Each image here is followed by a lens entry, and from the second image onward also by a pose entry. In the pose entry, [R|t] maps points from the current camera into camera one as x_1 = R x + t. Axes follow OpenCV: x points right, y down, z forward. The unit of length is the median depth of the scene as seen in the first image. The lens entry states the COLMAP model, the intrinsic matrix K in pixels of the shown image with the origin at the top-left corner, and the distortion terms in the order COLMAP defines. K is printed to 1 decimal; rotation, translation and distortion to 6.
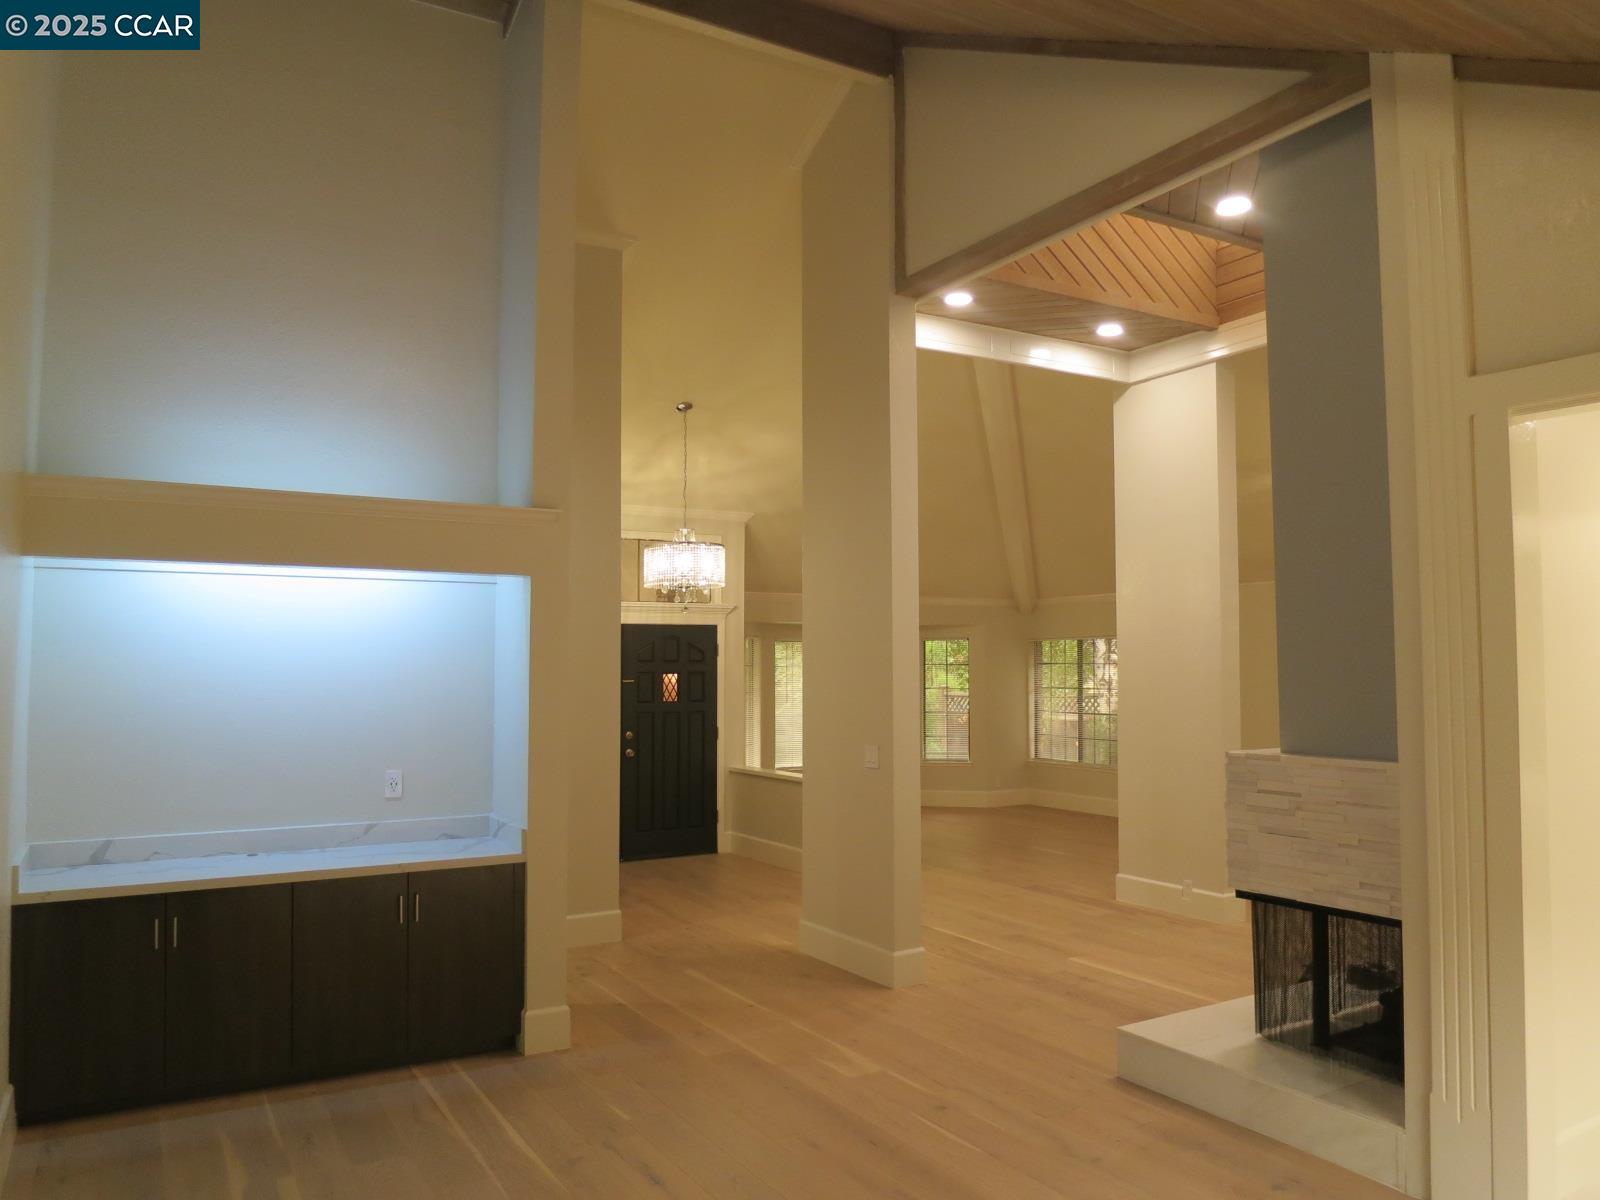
lens RADIAL K [[1146.0, 0, 803.3], [0, 1146.0, 598.8], [0, 0, 1]] dist [-0.057506, 0.014428]
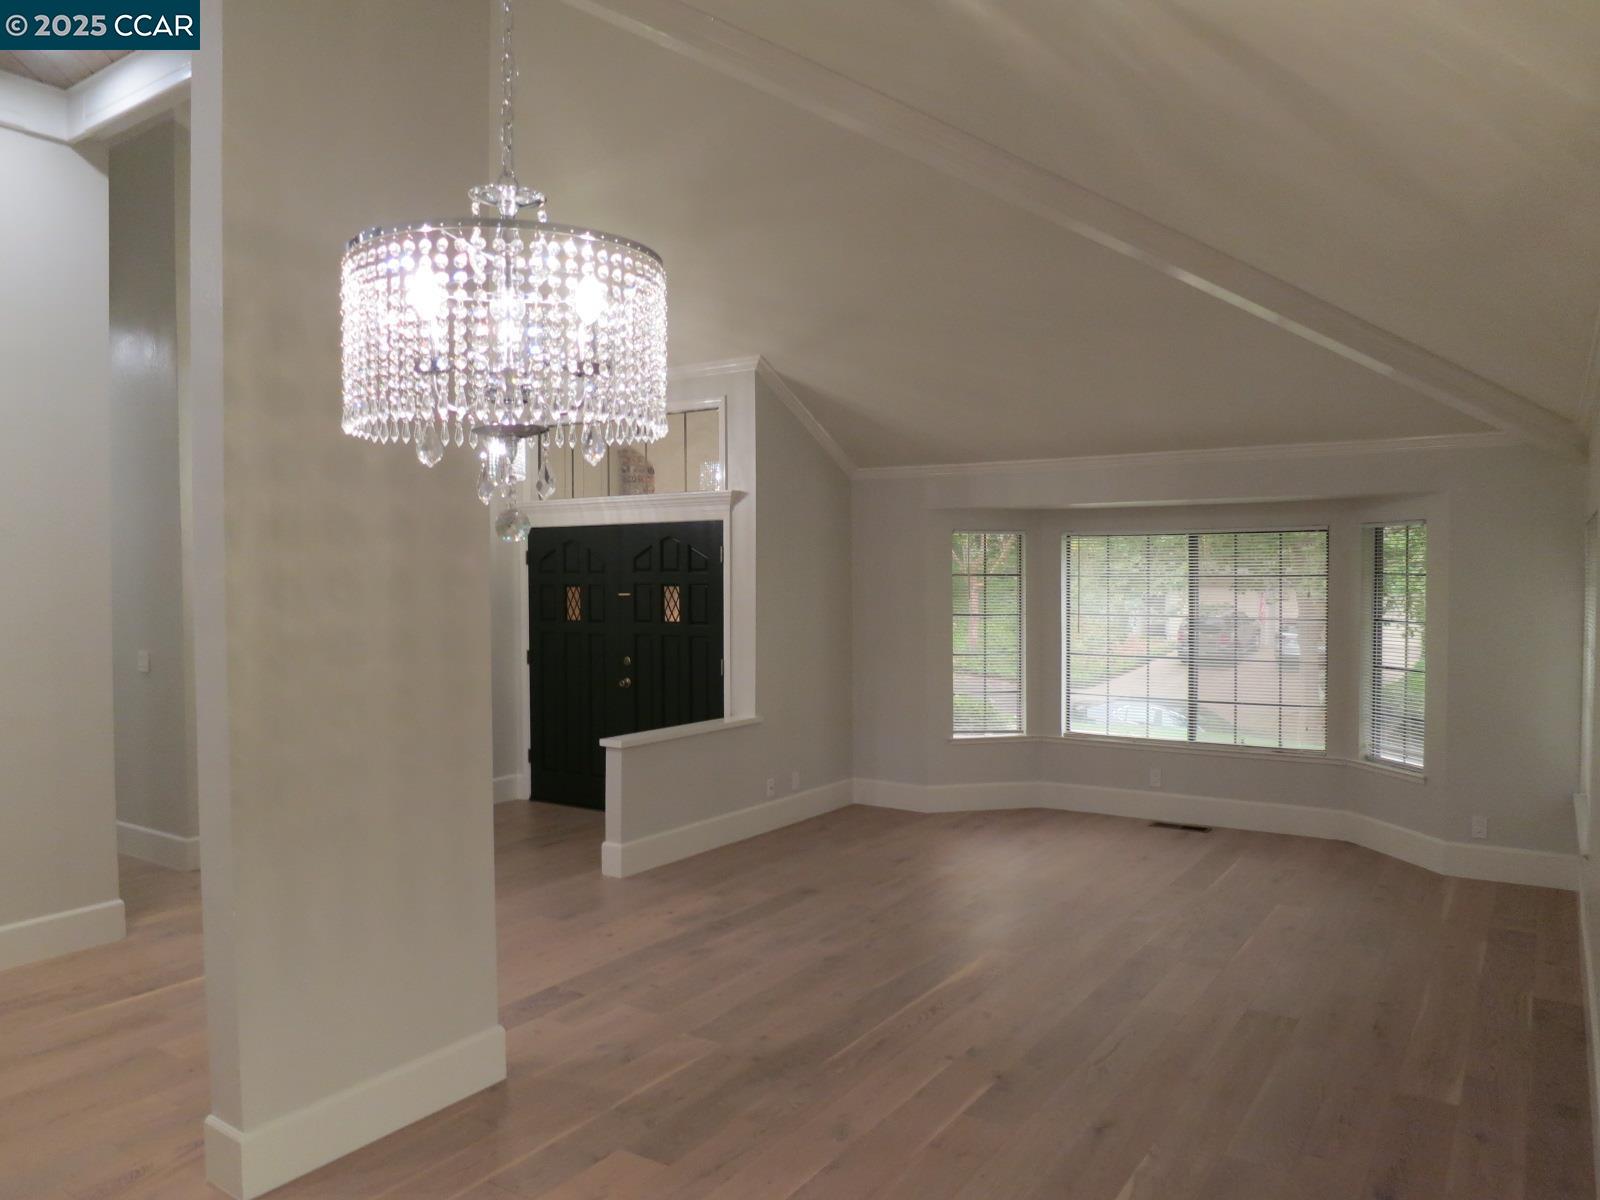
lens RADIAL K [[1146.0, 0, 799.4], [0, 1146.0, 602.6], [0, 0, 1]] dist [-0.057506, 0.014428]
pose [[0.427723, 0.024145, -0.903587, 0.619685], [0.051619, 0.997359, 0.051085, 0.041509], [0.902435, -0.068492, 0.425347, 0.748542]]
